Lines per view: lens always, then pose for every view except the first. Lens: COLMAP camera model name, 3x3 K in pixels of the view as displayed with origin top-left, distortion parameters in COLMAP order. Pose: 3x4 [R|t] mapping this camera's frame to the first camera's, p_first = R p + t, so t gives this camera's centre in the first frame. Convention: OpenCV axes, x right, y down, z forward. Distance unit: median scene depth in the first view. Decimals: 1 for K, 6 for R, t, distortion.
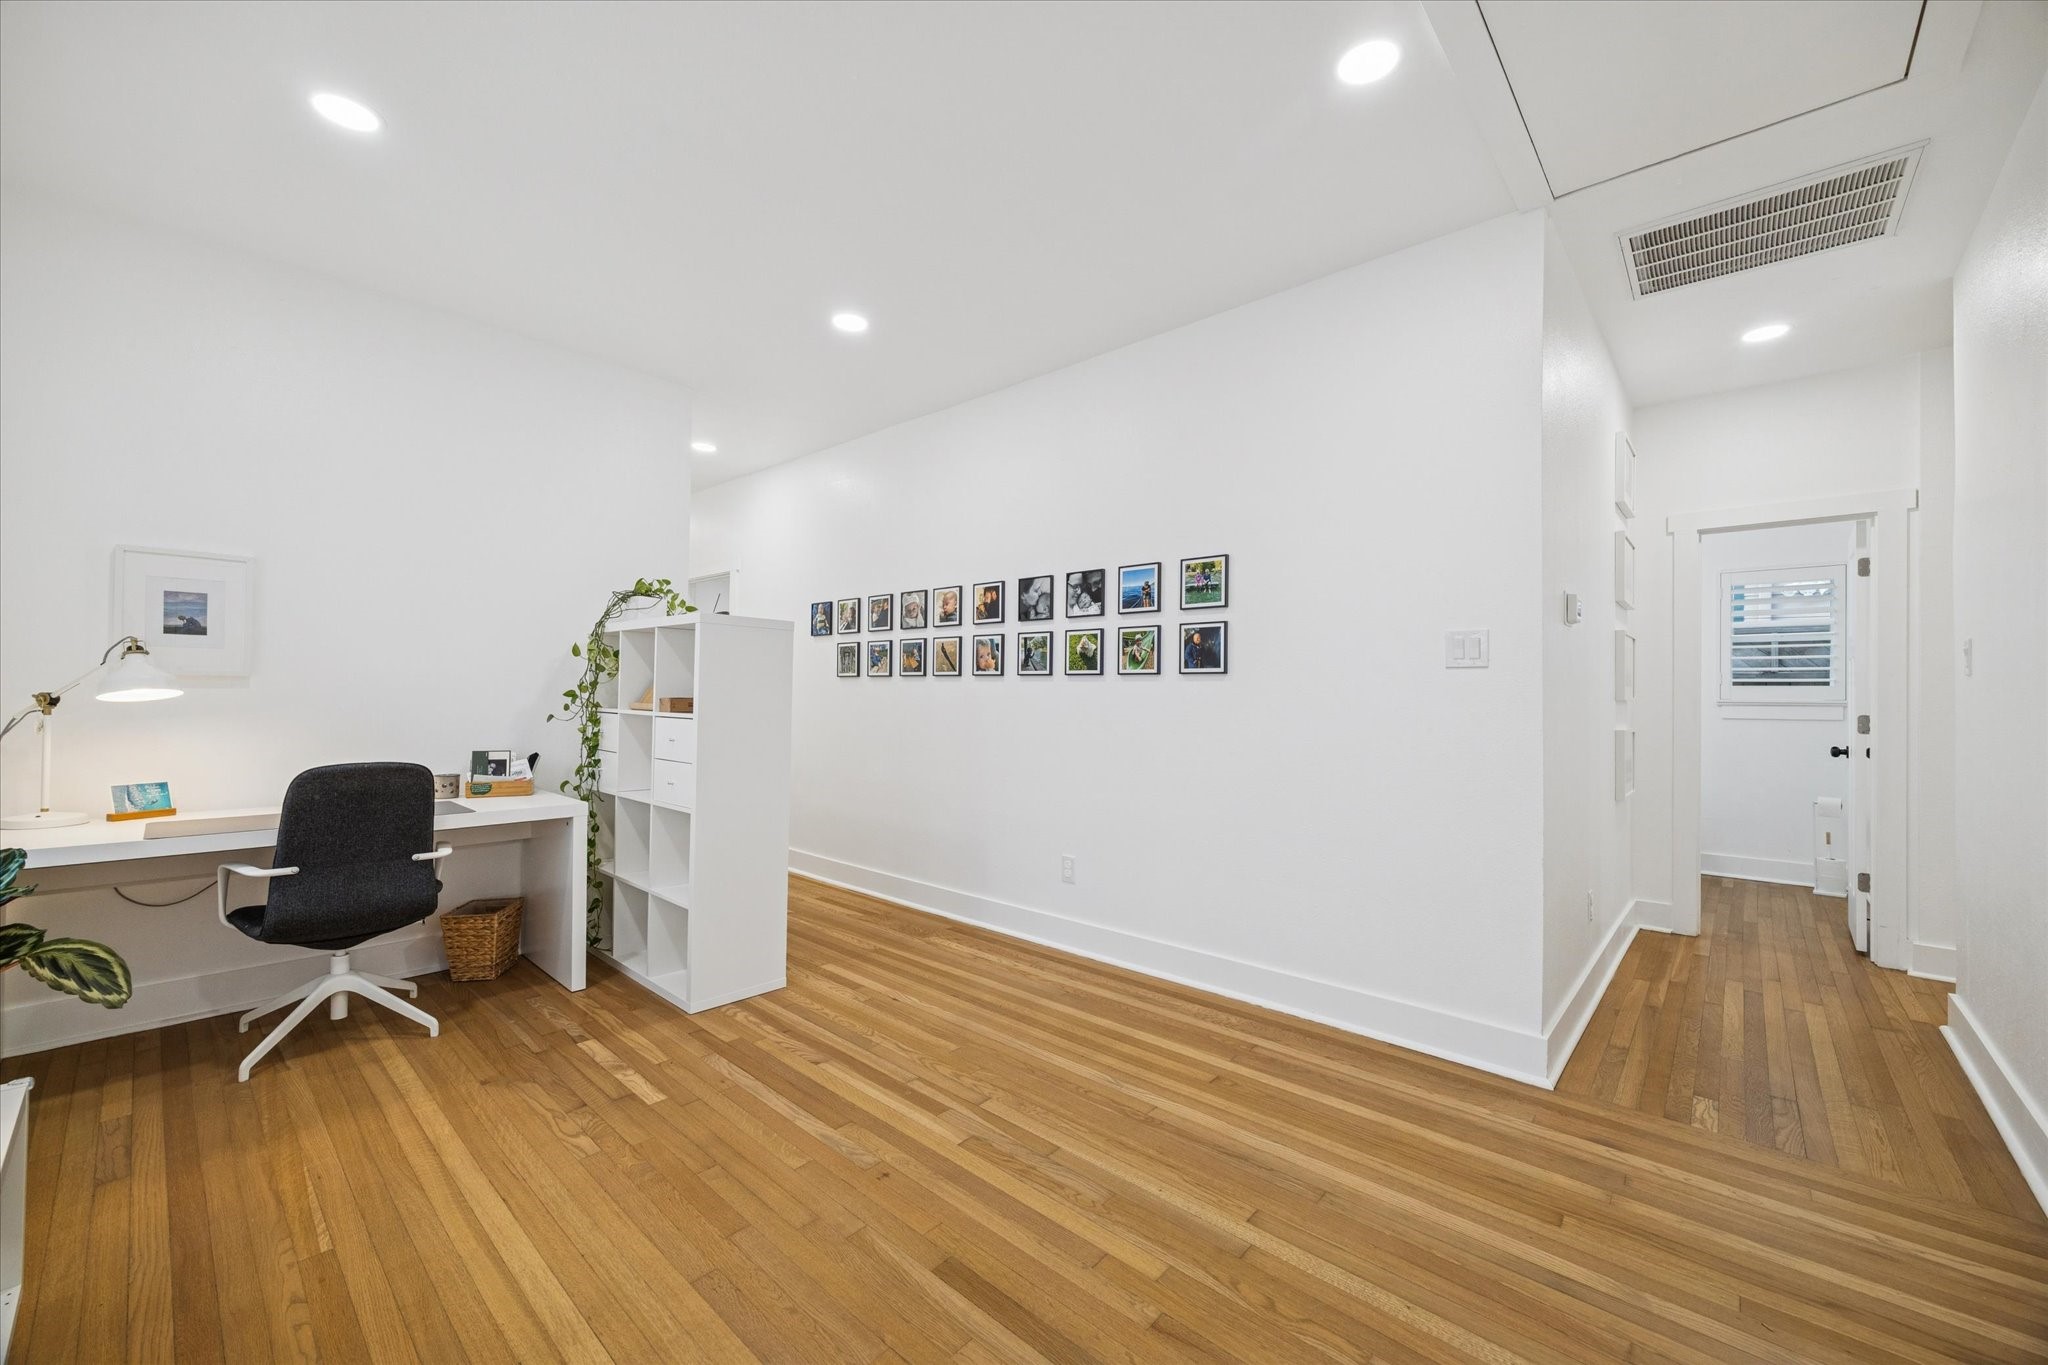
lens RADIAL K [[788.9, 0, 1029.5], [0, 788.9, 695.8], [0, 0, 1]] dist [-0.007972, 0.000828]
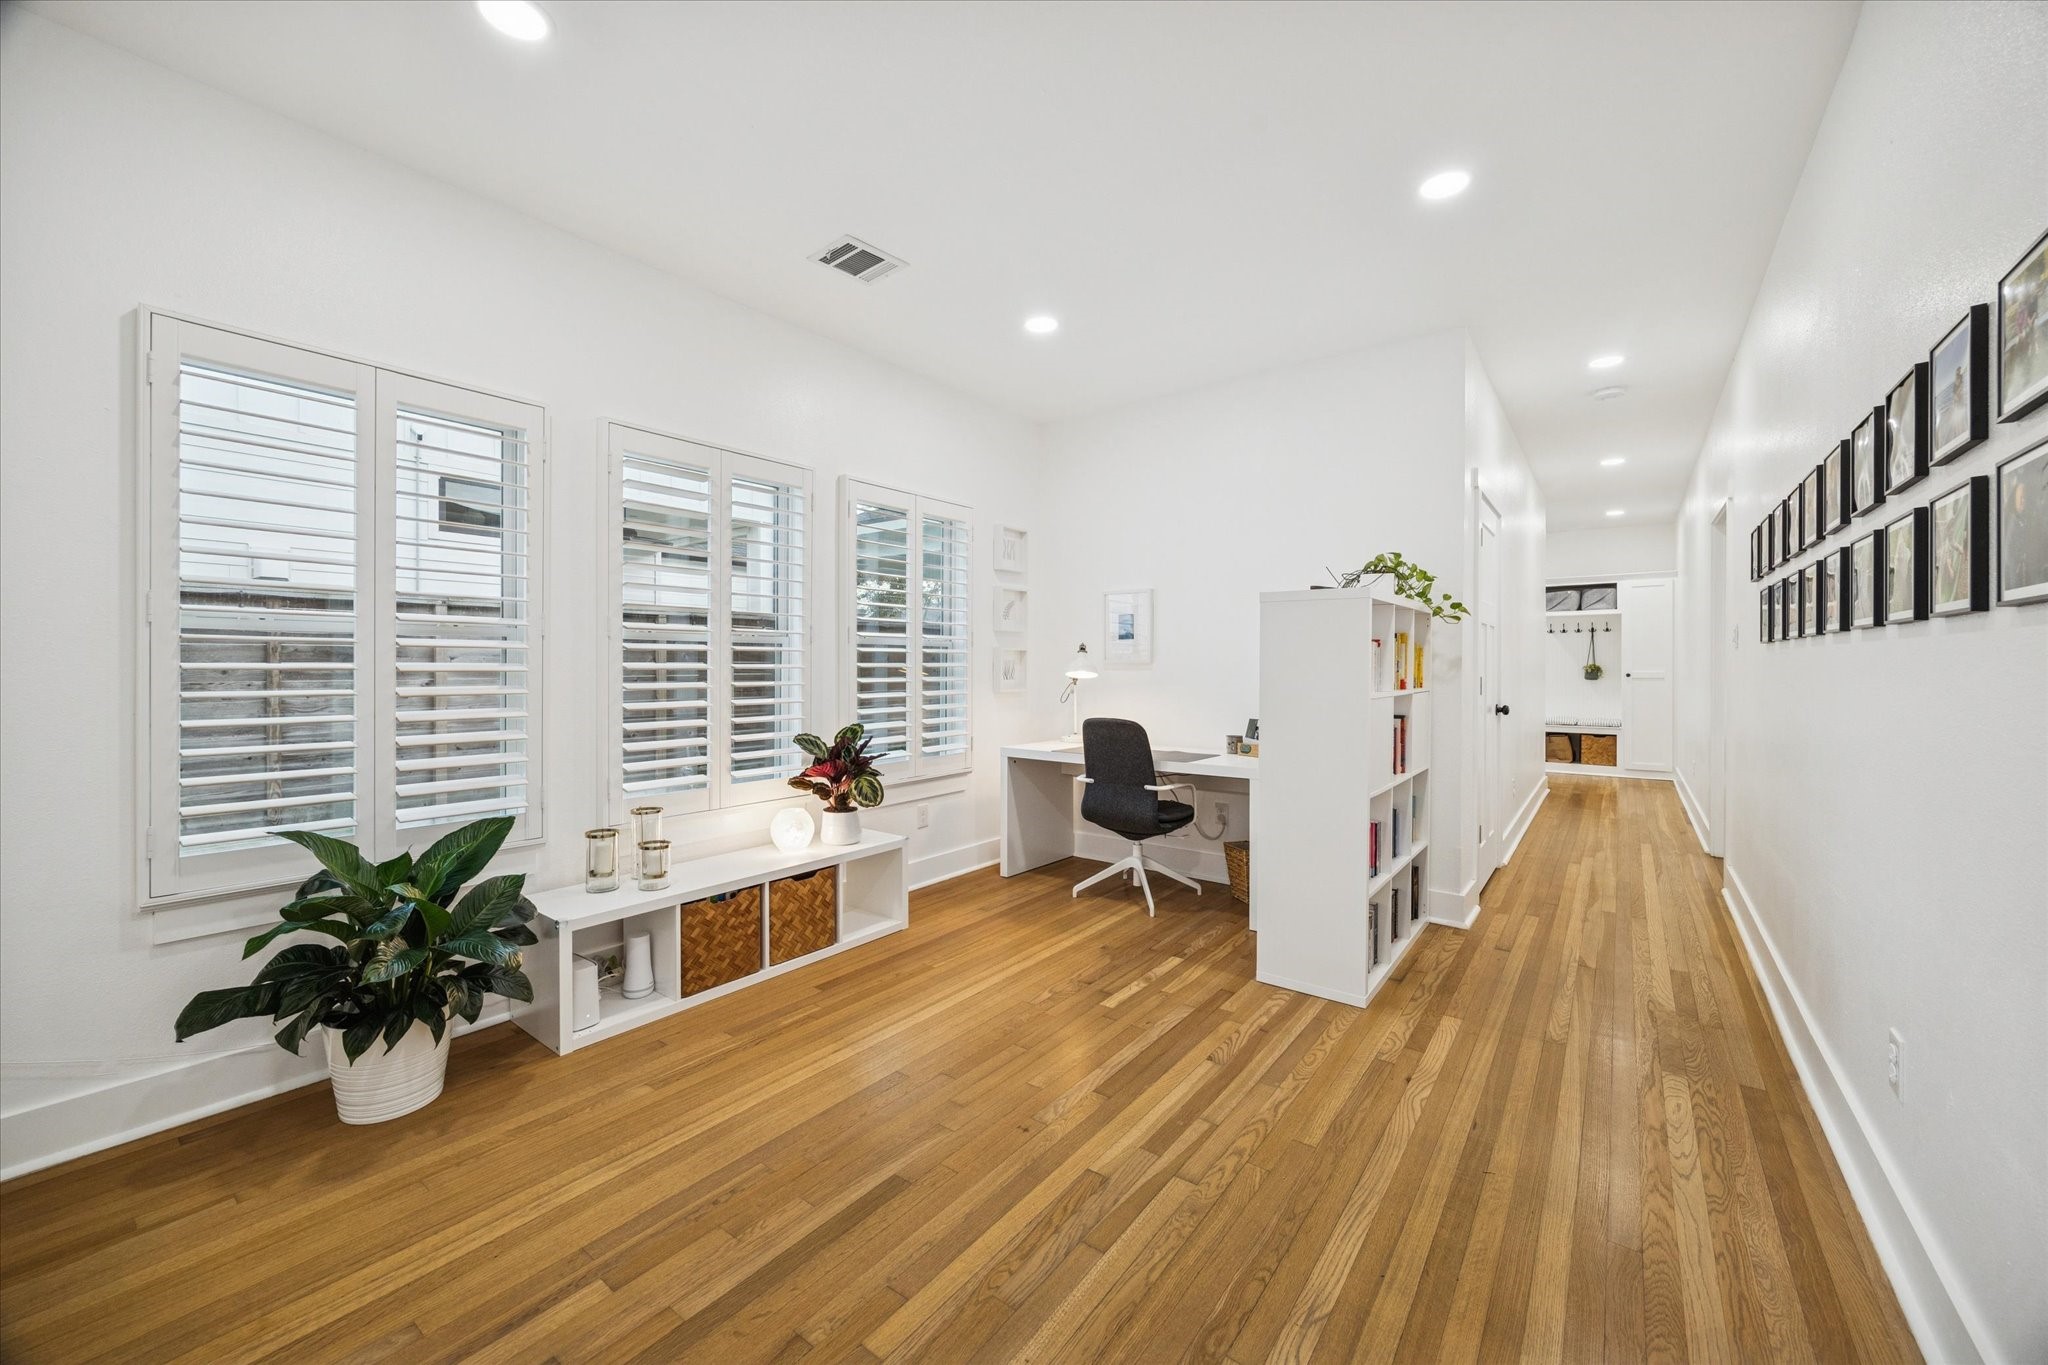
lens RADIAL K [[788.9, 0, 1034.2], [0, 788.9, 667.3], [0, 0, 1]] dist [-0.007972, 0.000828]
pose [[0.066286, -0.012975, -0.997716, 0.660670], [0.002260, 0.999915, -0.012853, 0.004971], [0.997798, -0.001403, 0.066310, 0.715041]]
